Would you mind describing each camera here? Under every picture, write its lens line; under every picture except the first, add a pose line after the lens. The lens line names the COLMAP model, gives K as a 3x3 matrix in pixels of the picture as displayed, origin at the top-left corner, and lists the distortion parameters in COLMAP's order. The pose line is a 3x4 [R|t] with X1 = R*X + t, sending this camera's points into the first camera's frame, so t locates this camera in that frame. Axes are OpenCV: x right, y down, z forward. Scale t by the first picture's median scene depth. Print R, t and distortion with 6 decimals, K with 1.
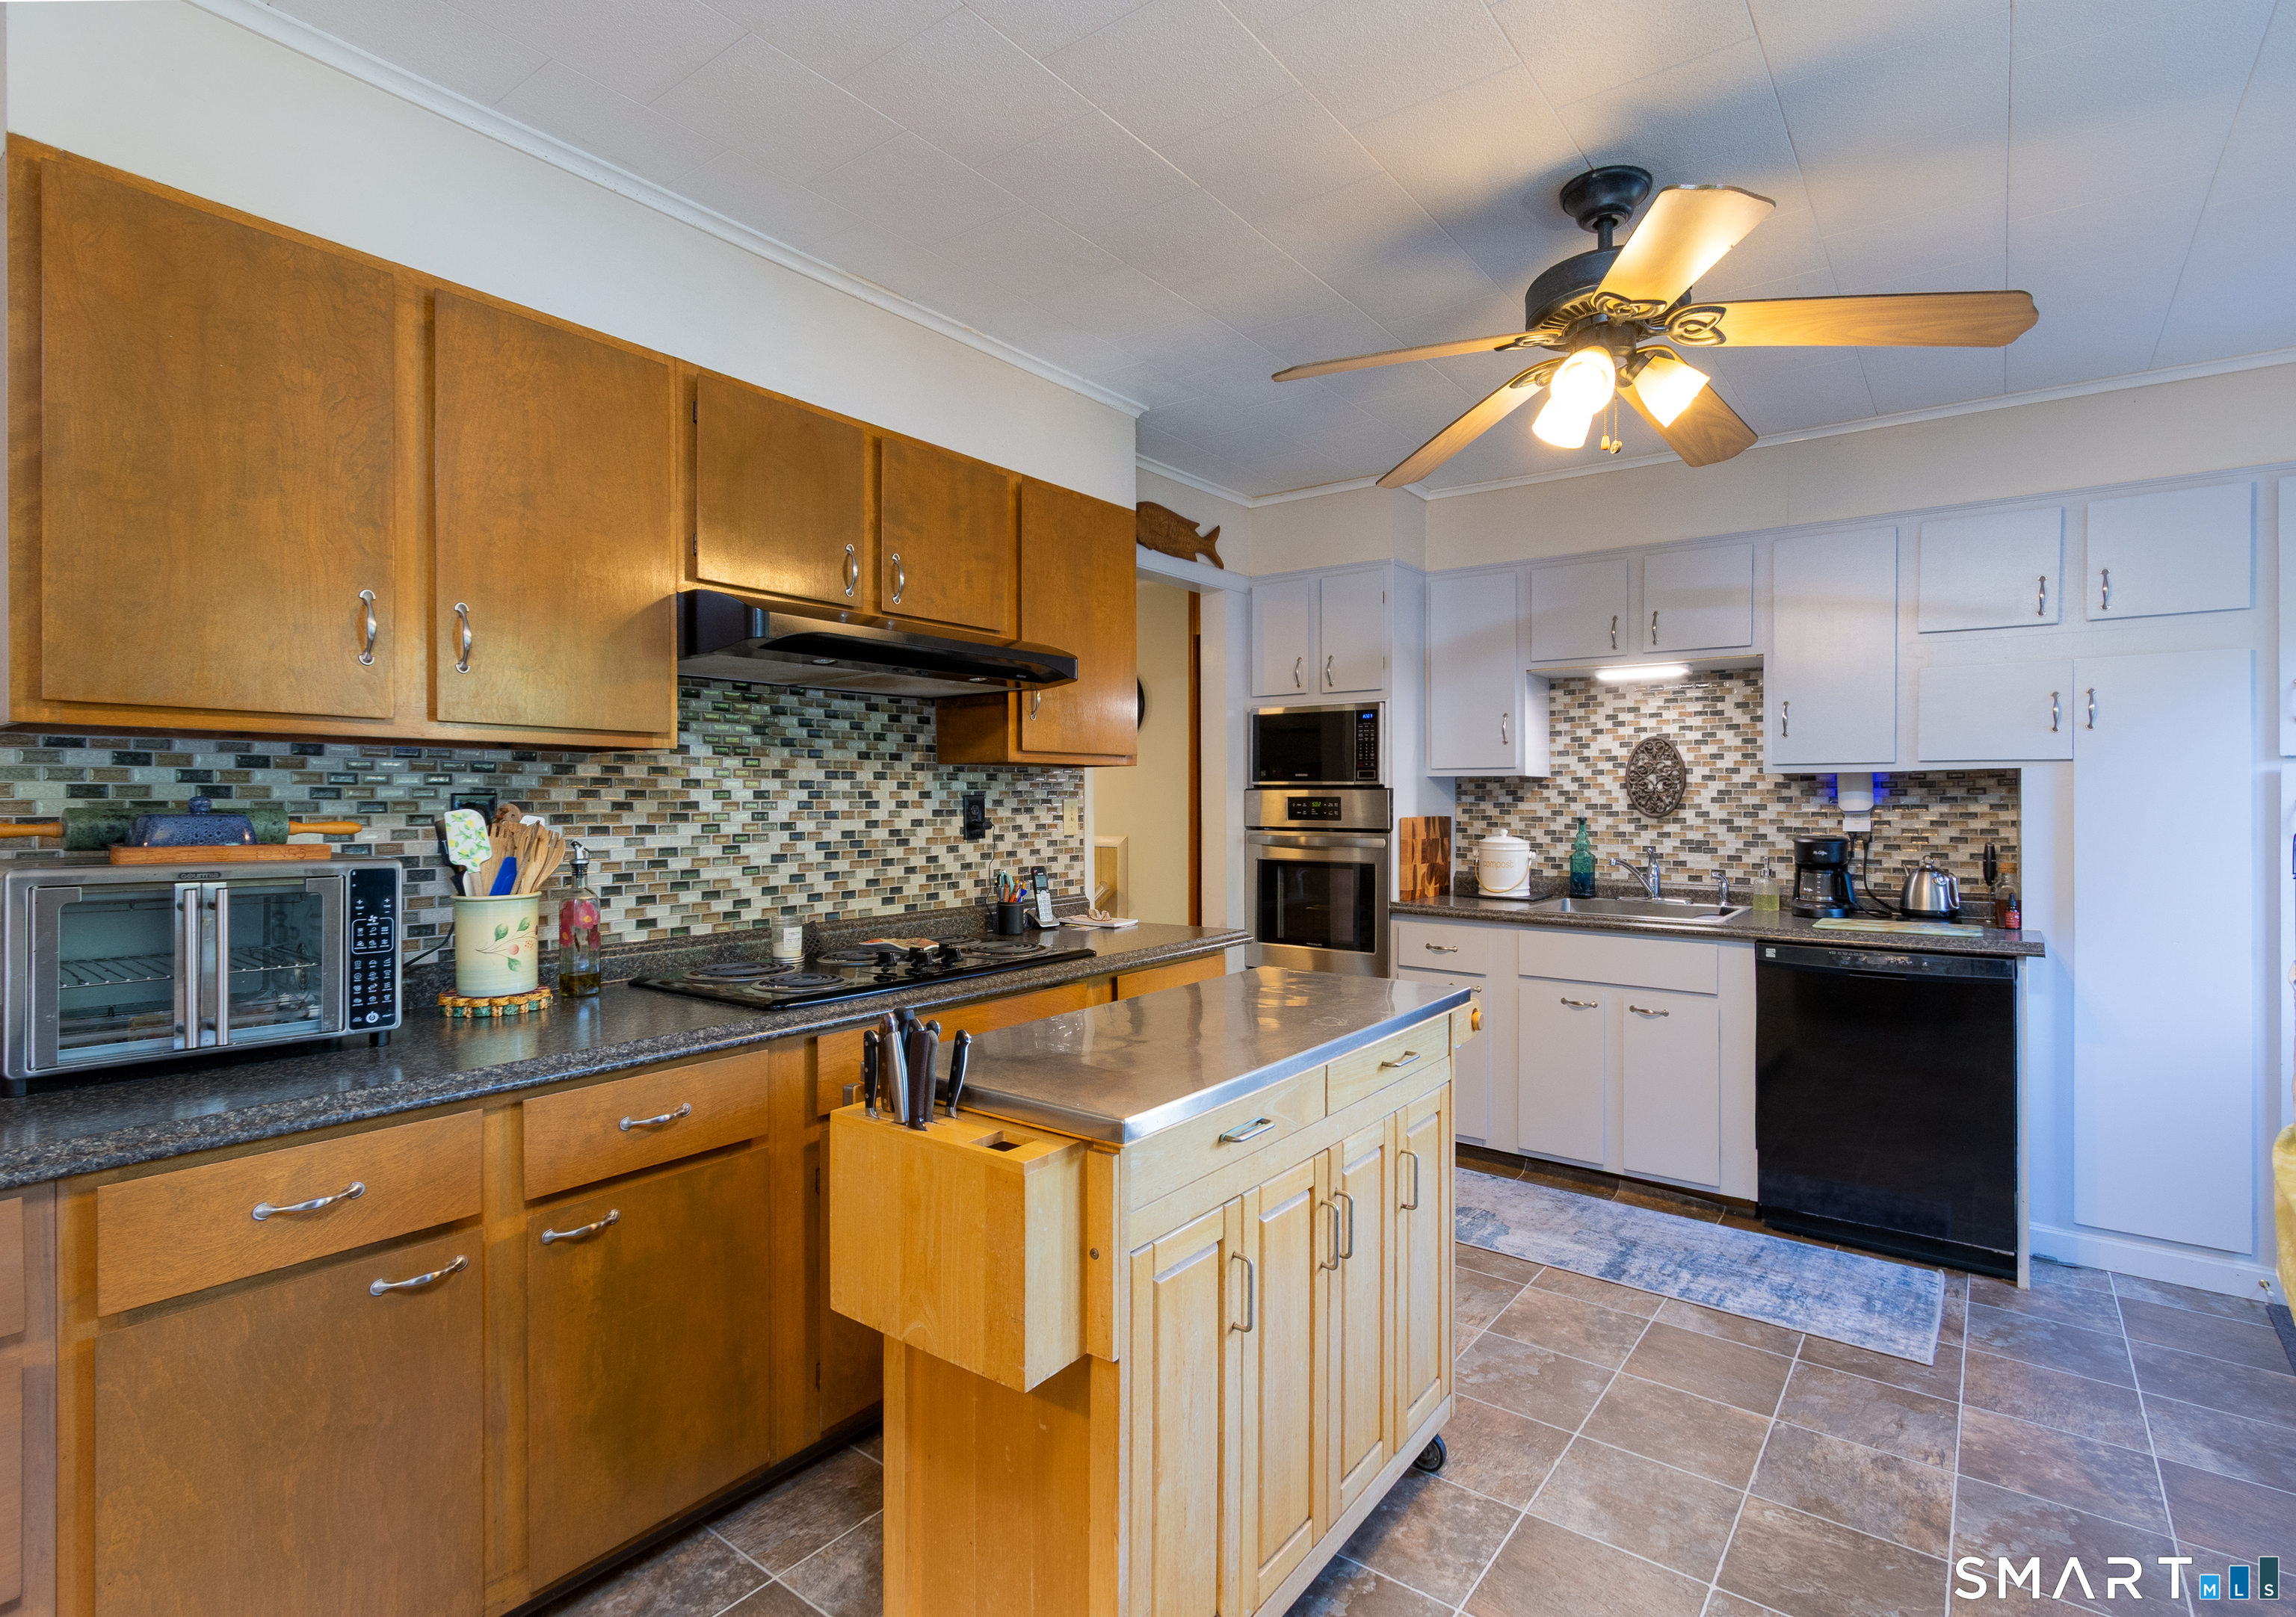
lens RADIAL K [[1107.5, 0, 1148.7], [0, 1107.5, 809.7], [0, 0, 1]] dist [0.000040, 0.000026]
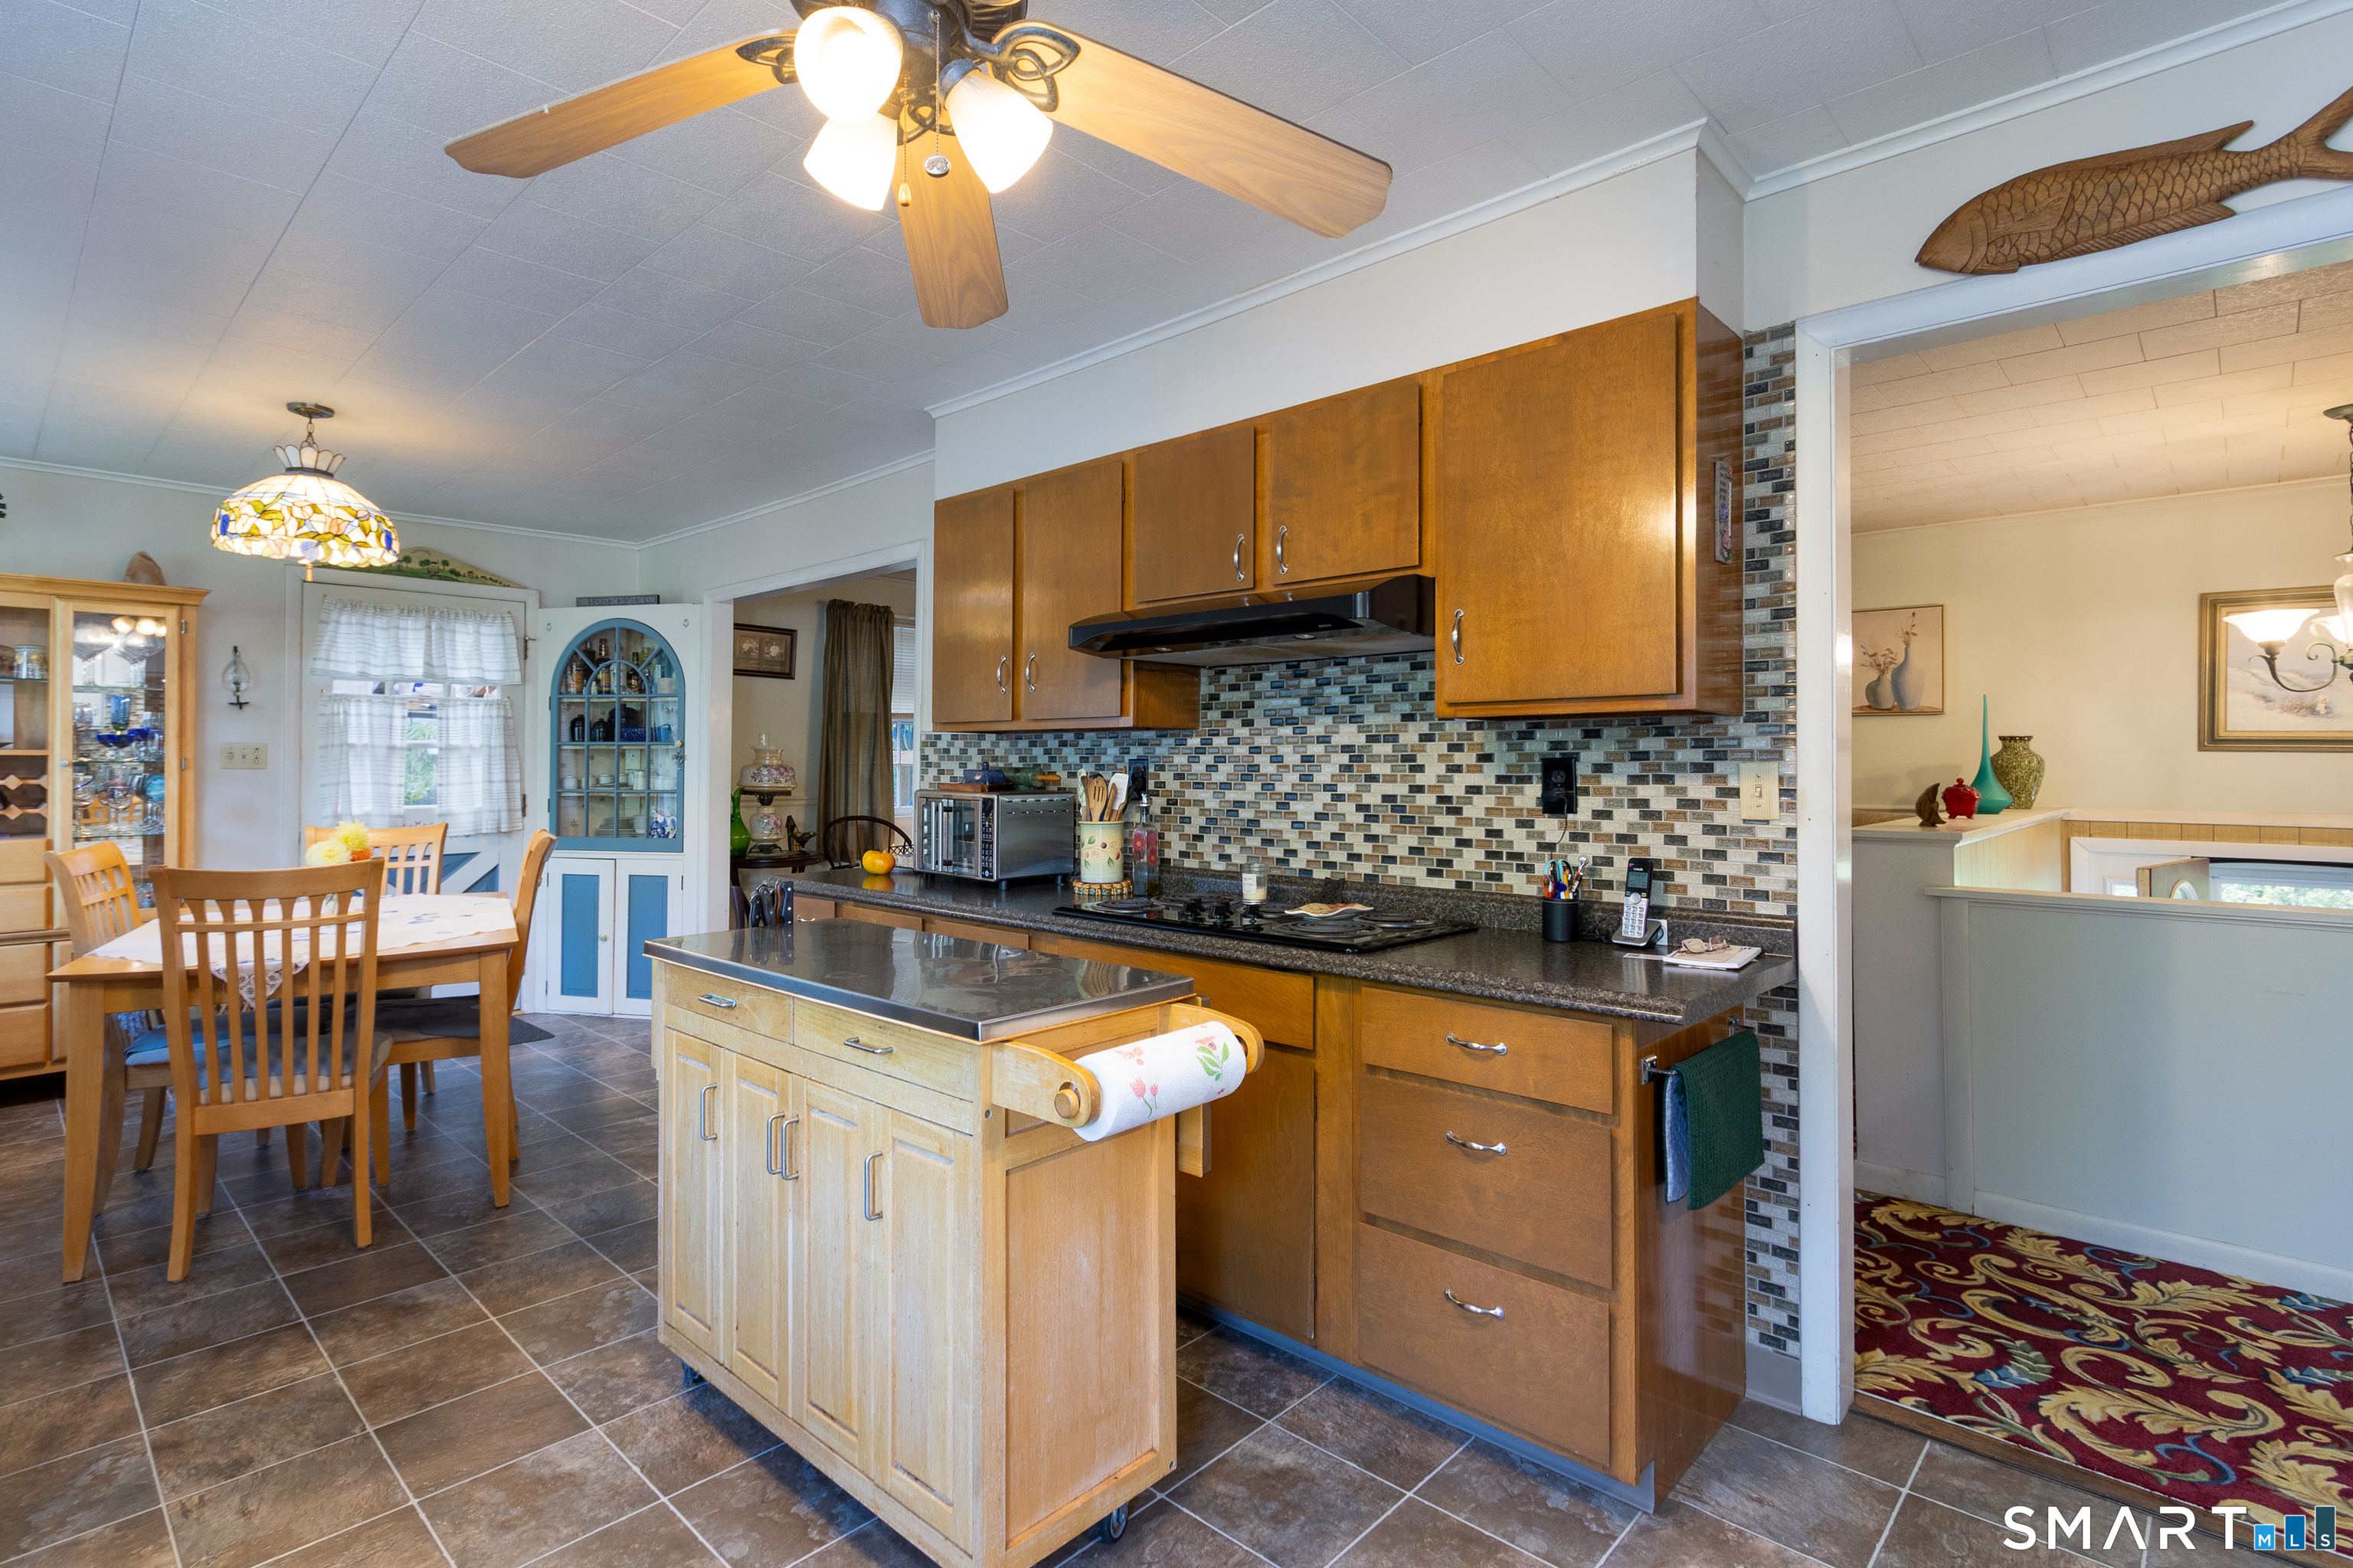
lens RADIAL K [[1120.4, 0, 1173.2], [0, 1120.4, 741.6], [0, 0, 1]] dist [-0.002367, 0.000401]
pose [[-0.093627, -0.015588, -0.995485, 0.695009], [-0.006870, 0.999864, -0.015010, -0.011238], [0.995584, 0.005433, -0.093721, 0.844518]]
